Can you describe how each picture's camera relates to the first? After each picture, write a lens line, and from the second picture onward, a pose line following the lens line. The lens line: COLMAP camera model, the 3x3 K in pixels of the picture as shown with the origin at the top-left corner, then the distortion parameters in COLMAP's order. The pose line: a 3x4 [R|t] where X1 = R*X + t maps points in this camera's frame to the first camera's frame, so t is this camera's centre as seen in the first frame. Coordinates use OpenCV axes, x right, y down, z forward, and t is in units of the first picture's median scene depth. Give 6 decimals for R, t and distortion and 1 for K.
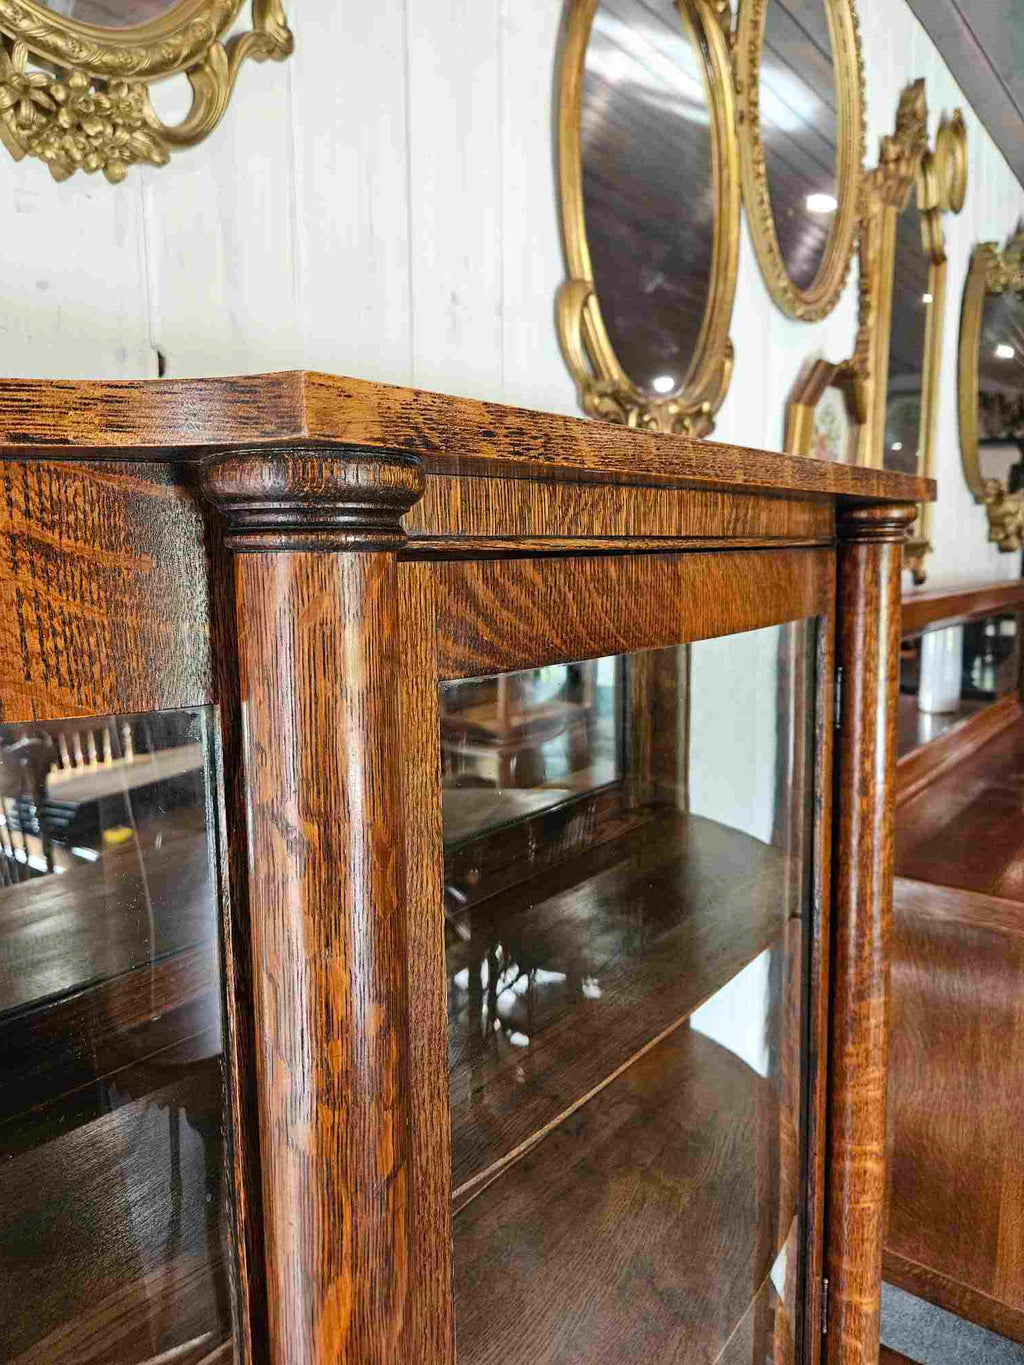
lens RADIAL K [[908.5, 0, 510.4], [0, 908.5, 669.9], [0, 0, 1]] dist [0.077712, -0.062711]
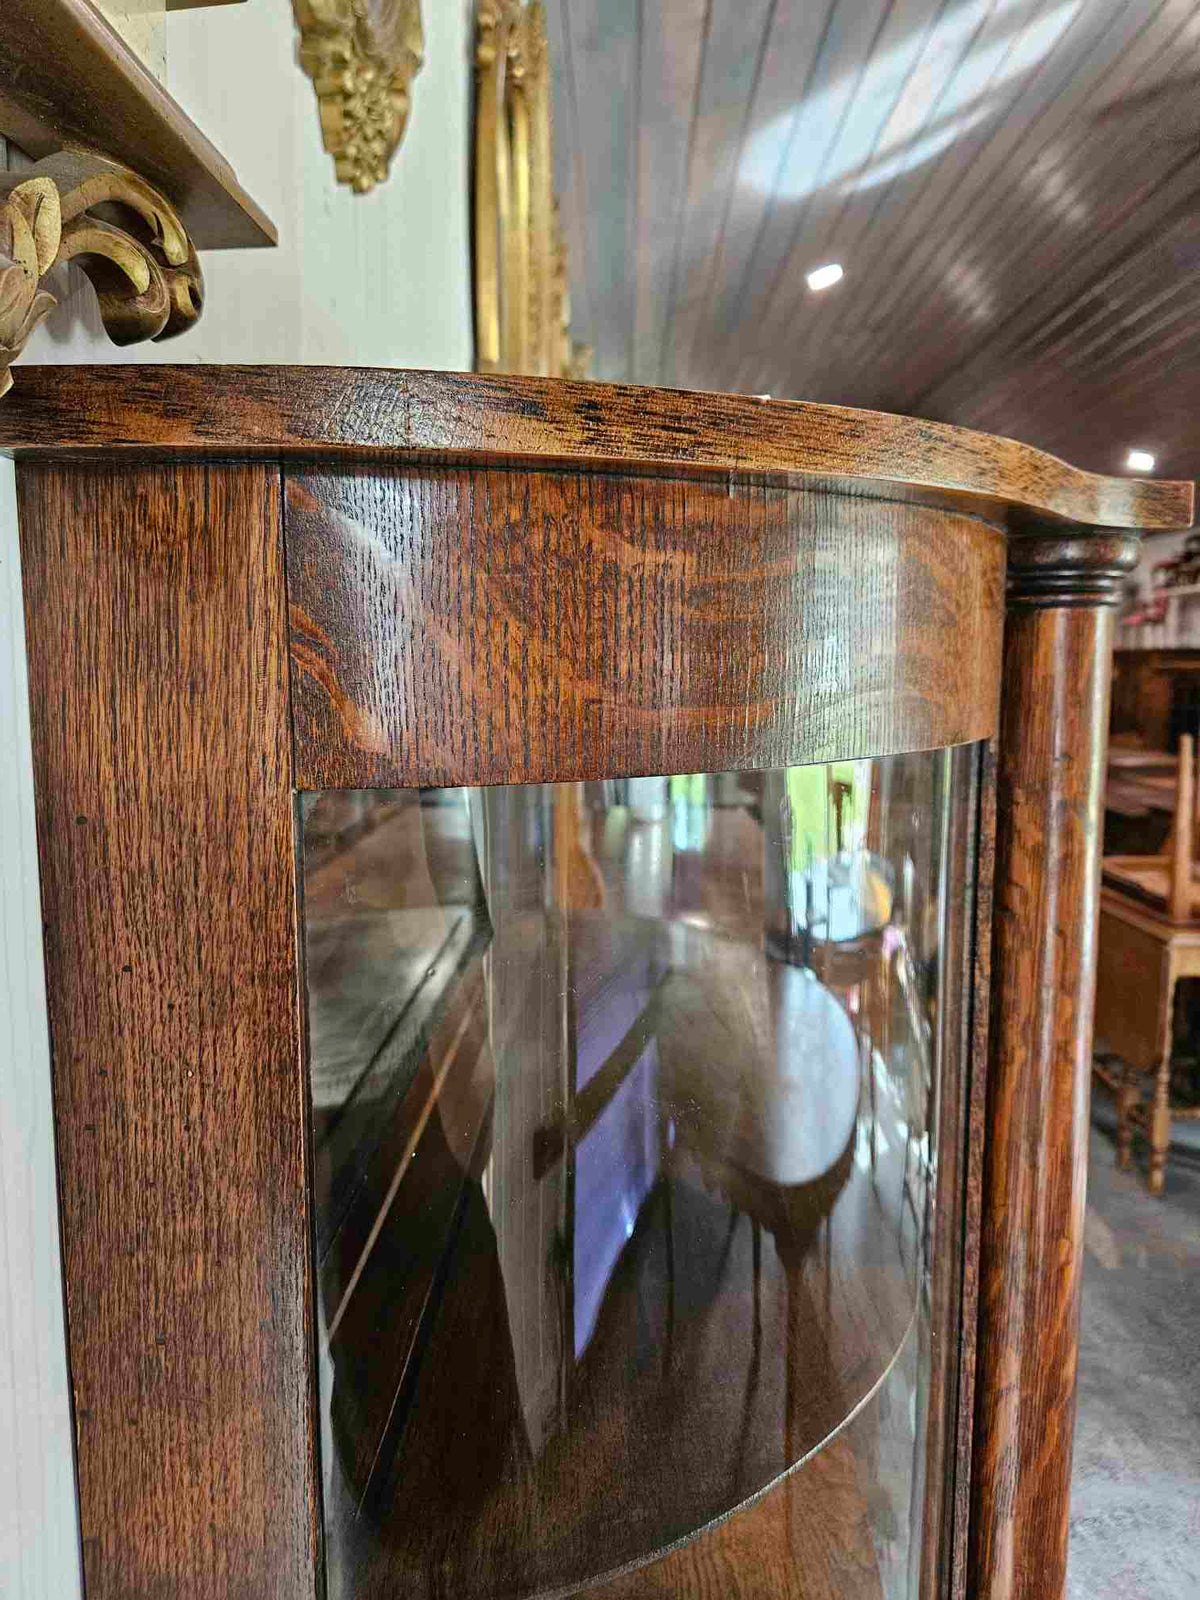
lens RADIAL K [[1064.9, 0, 598.2], [0, 1064.9, 785.2], [0, 0, 1]] dist [0.077712, -0.062711]
pose [[0.791102, -0.071741, 0.607463, -1.986241], [0.079959, 0.996706, 0.013580, 0.057696], [-0.606436, 0.037829, 0.794232, 0.199005]]
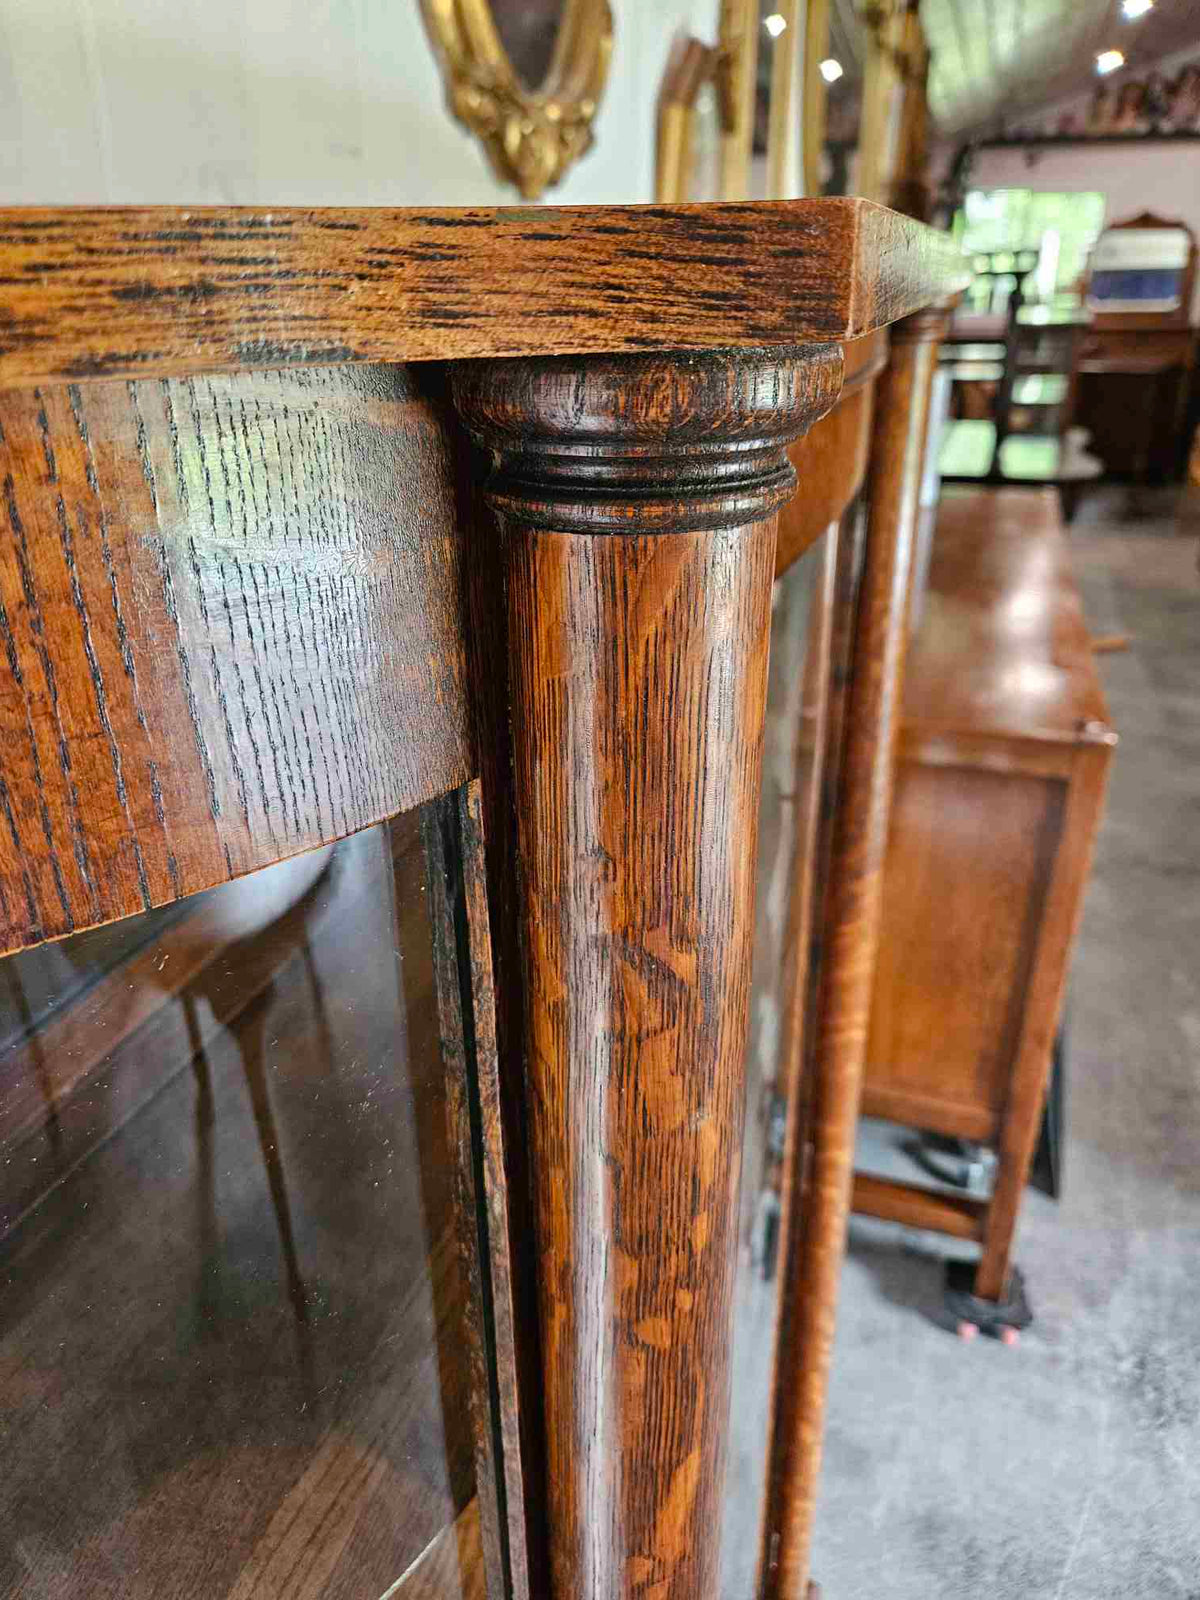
lens RADIAL K [[1094.0, 0, 592.7], [0, 1094.0, 789.4], [0, 0, 1]] dist [0.051701, -0.050645]
pose [[0.944224, -0.140421, 0.297864, -0.556281], [0.048359, 0.953848, 0.296370, -0.195593], [-0.325733, -0.265435, 0.907437, 0.398155]]
